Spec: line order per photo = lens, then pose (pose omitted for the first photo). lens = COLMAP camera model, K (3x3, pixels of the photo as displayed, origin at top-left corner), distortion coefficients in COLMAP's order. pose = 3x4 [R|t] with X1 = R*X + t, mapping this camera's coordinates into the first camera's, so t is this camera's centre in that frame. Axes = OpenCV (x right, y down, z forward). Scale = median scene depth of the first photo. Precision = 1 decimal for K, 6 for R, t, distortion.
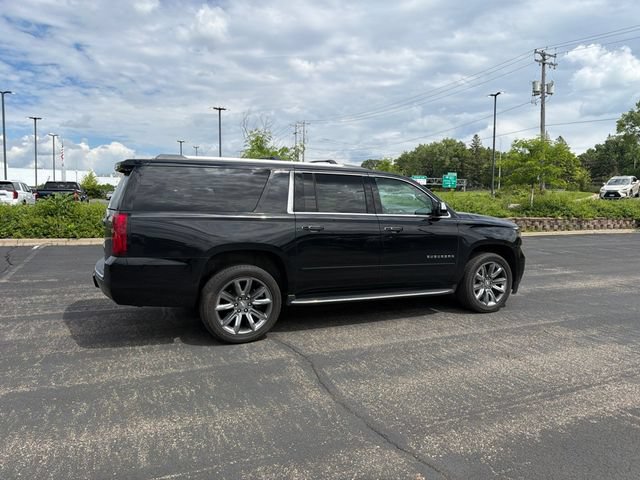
lens RADIAL K [[450.1, 0, 322.9], [0, 450.1, 232.3], [0, 0, 1]] dist [0.030361, -0.038111]
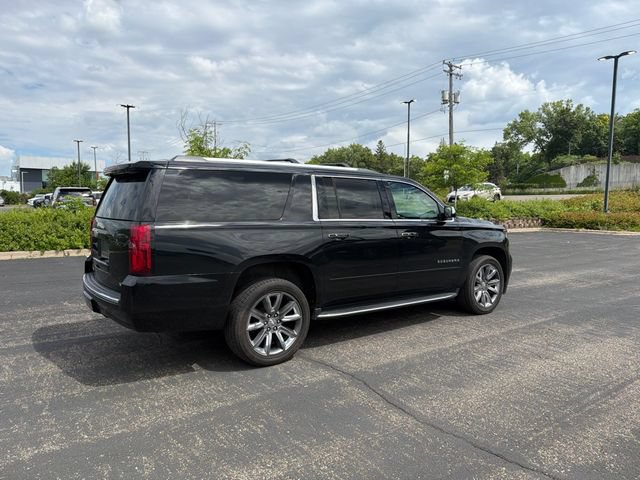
lens RADIAL K [[450.1, 0, 322.0], [0, 450.1, 239.9], [0, 0, 1]] dist [0.030361, -0.038111]
pose [[0.979923, -0.025946, 0.197680, -0.252051], [0.024073, 0.999640, 0.011873, -0.013796], [-0.197917, -0.006876, 0.980195, 0.091188]]
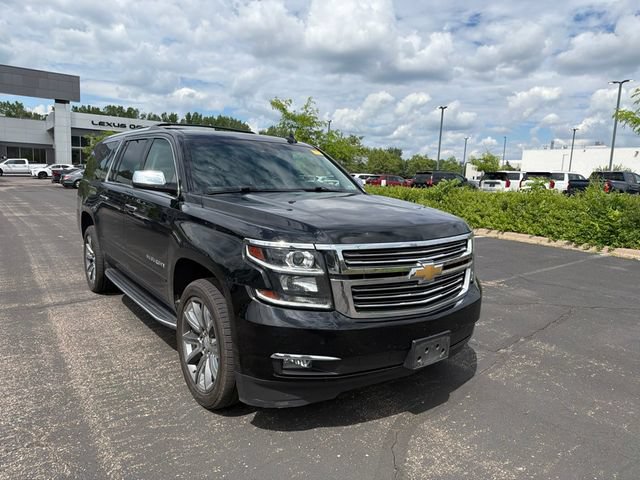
lens RADIAL K [[450.1, 0, 320.2], [0, 450.1, 243.9], [0, 0, 1]] dist [0.030361, -0.038111]
pose [[0.208360, 0.134604, -0.968746, 1.087107], [-0.101892, 0.988082, 0.115375, -0.076710], [0.972730, 0.074668, 0.219592, 1.300608]]
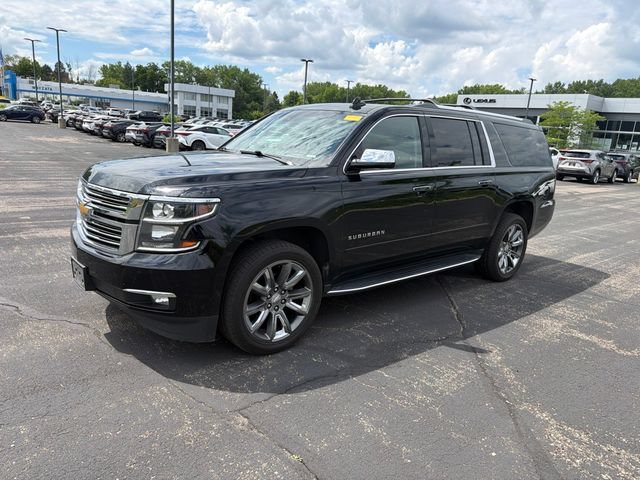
lens RADIAL K [[450.1, 0, 314.6], [0, 450.1, 242.7], [0, 0, 1]] dist [0.030361, -0.038111]
pose [[-0.961951, -0.017549, -0.272659, 0.427006], [-0.102098, 0.948729, 0.299146, -0.179433], [0.253430, 0.315602, -0.914423, 2.277699]]
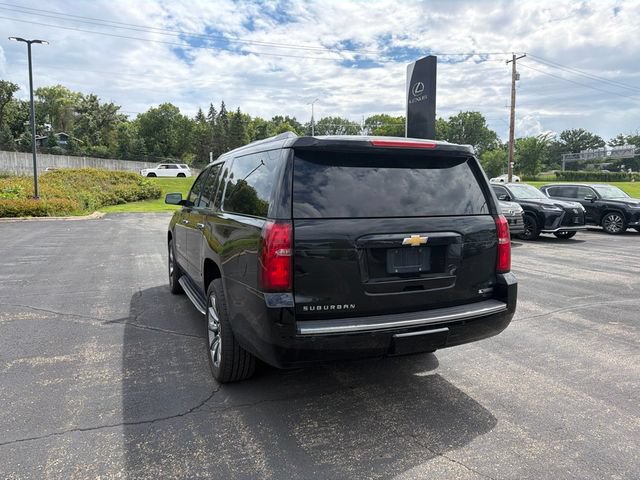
lens RADIAL K [[450.1, 0, 321.7], [0, 450.1, 235.9], [0, 0, 1]] dist [0.030361, -0.038111]
pose [[0.022864, -0.113766, 0.993244, -1.104521], [0.074076, 0.990966, 0.111800, -0.108684], [-0.996990, 0.071019, 0.031084, 1.150751]]
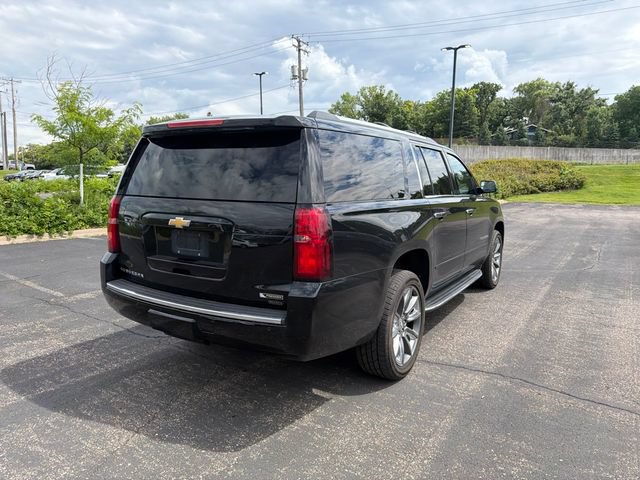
lens RADIAL K [[450.1, 0, 321.9], [0, 450.1, 236.0], [0, 0, 1]] dist [0.030361, -0.038111]
pose [[0.836520, -0.077447, 0.542435, -0.672633], [0.046431, 0.996419, 0.070661, -0.042182], [-0.545965, -0.033923, 0.837121, 0.451275]]
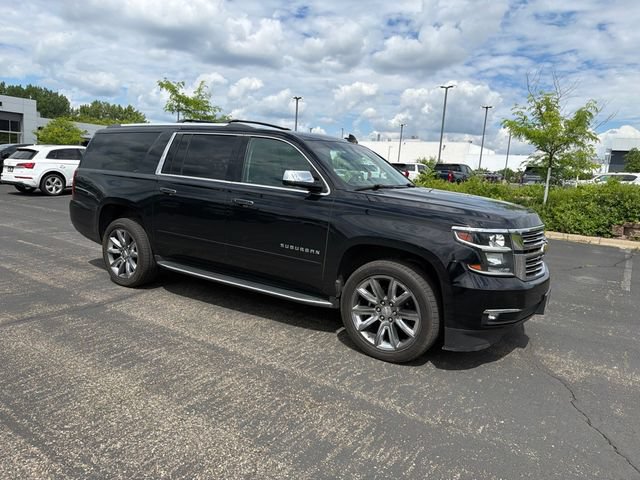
lens RADIAL K [[450.1, 0, 322.0], [0, 450.1, 239.1], [0, 0, 1]] dist [0.030361, -0.038111]
pose [[0.538212, 0.142170, -0.830732, 1.030142], [-0.106136, 0.989256, 0.100536, -0.042111], [0.836100, 0.034061, 0.547519, 0.778011]]
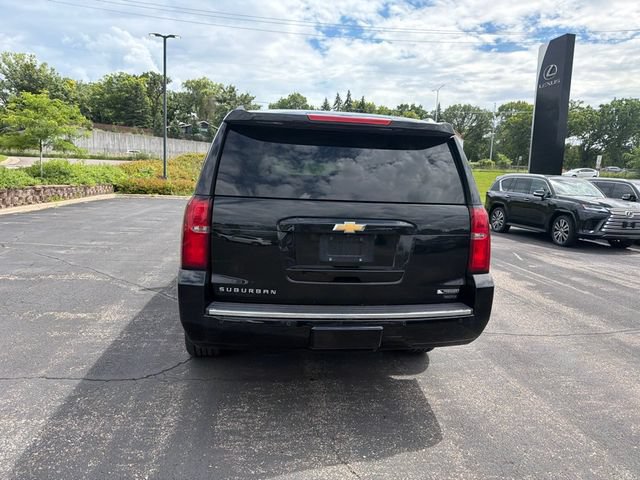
lens RADIAL K [[450.1, 0, 321.4], [0, 450.1, 241.2], [0, 0, 1]] dist [0.030361, -0.038111]
pose [[0.287882, -0.135342, 0.948054, -1.031872], [0.036605, 0.990795, 0.130329, -0.081551], [-0.956966, -0.002816, 0.290186, 0.921097]]
